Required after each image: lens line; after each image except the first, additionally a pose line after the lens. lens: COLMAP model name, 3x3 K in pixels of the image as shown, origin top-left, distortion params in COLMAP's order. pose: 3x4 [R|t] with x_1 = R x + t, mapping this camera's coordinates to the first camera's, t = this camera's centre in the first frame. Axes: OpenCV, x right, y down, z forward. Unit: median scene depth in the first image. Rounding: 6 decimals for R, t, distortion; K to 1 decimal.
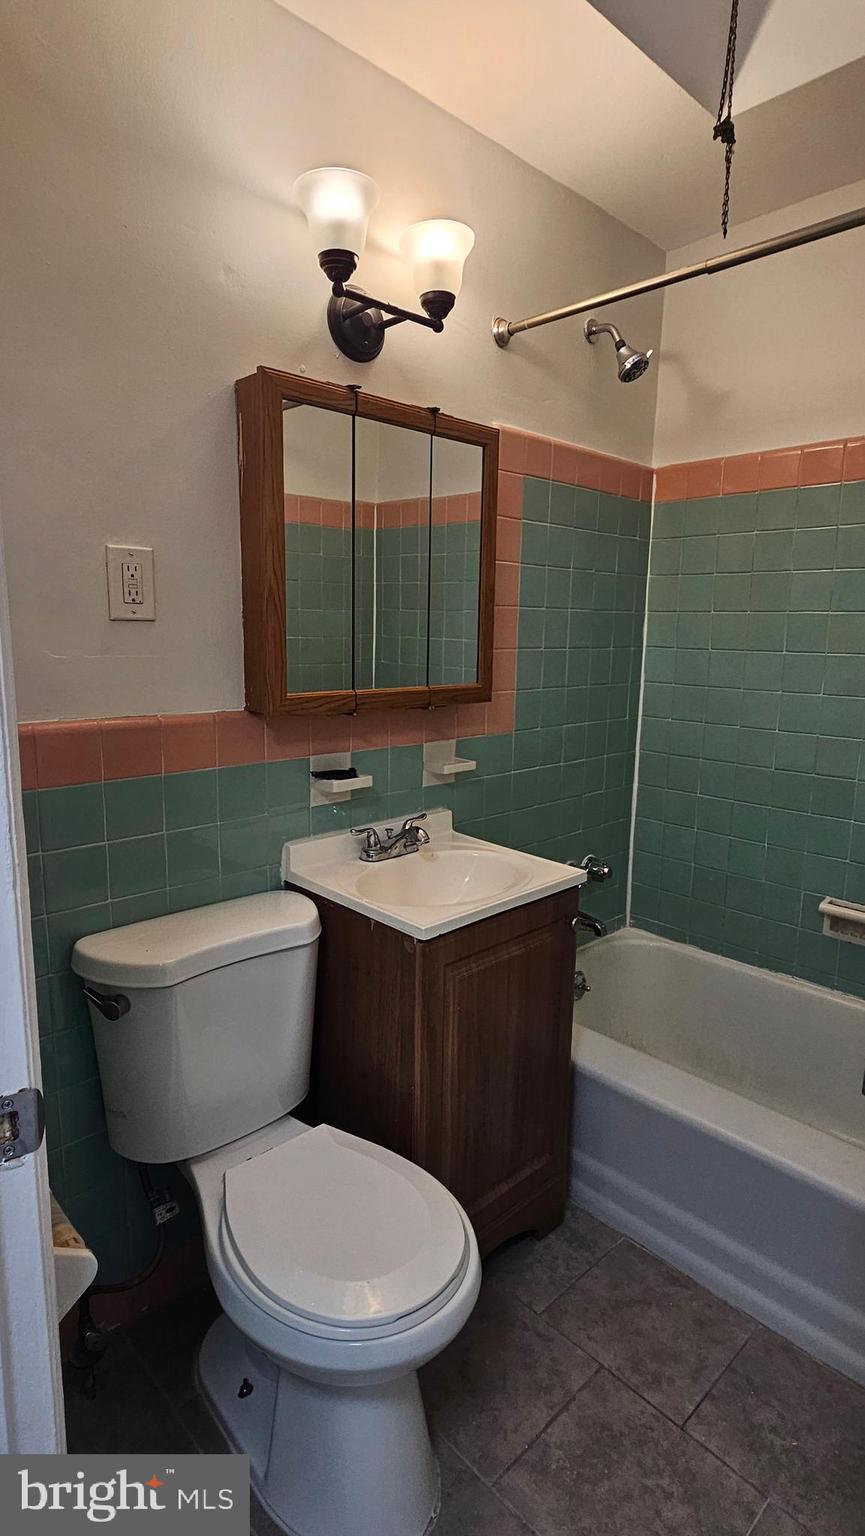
lens RADIAL K [[787.9, 0, 427.9], [0, 787.9, 765.2], [0, 0, 1]] dist [-0.000761, -0.001196]
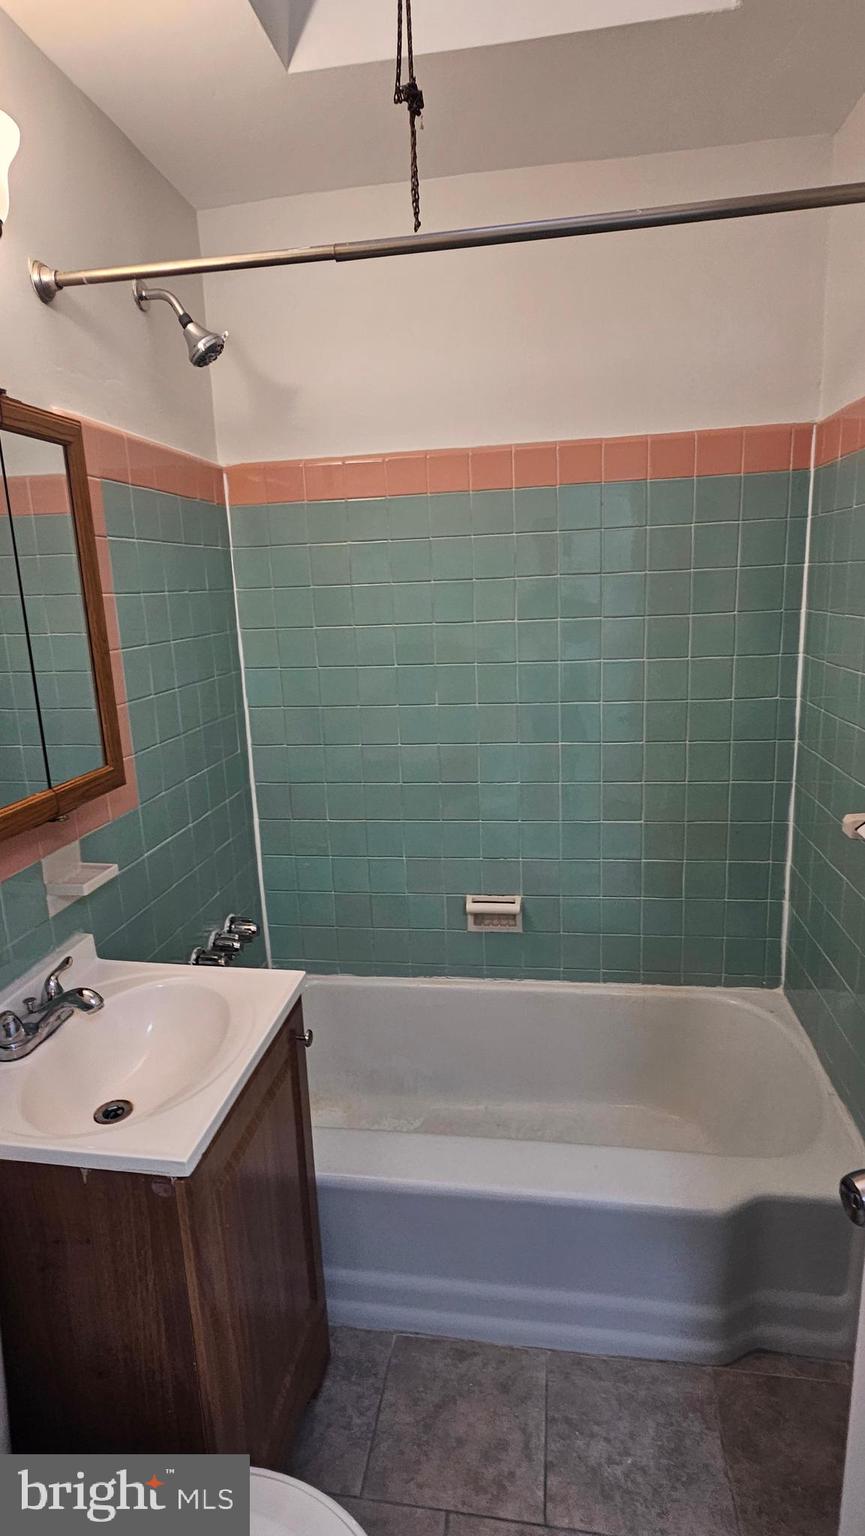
lens RADIAL K [[787.9, 0, 427.9], [0, 787.9, 765.2], [0, 0, 1]] dist [-0.000761, -0.001196]
pose [[0.792537, -0.179817, 0.582710, -0.128591], [0.156313, 0.983516, 0.090901, -0.122061], [-0.589450, 0.019043, 0.807580, 0.214268]]
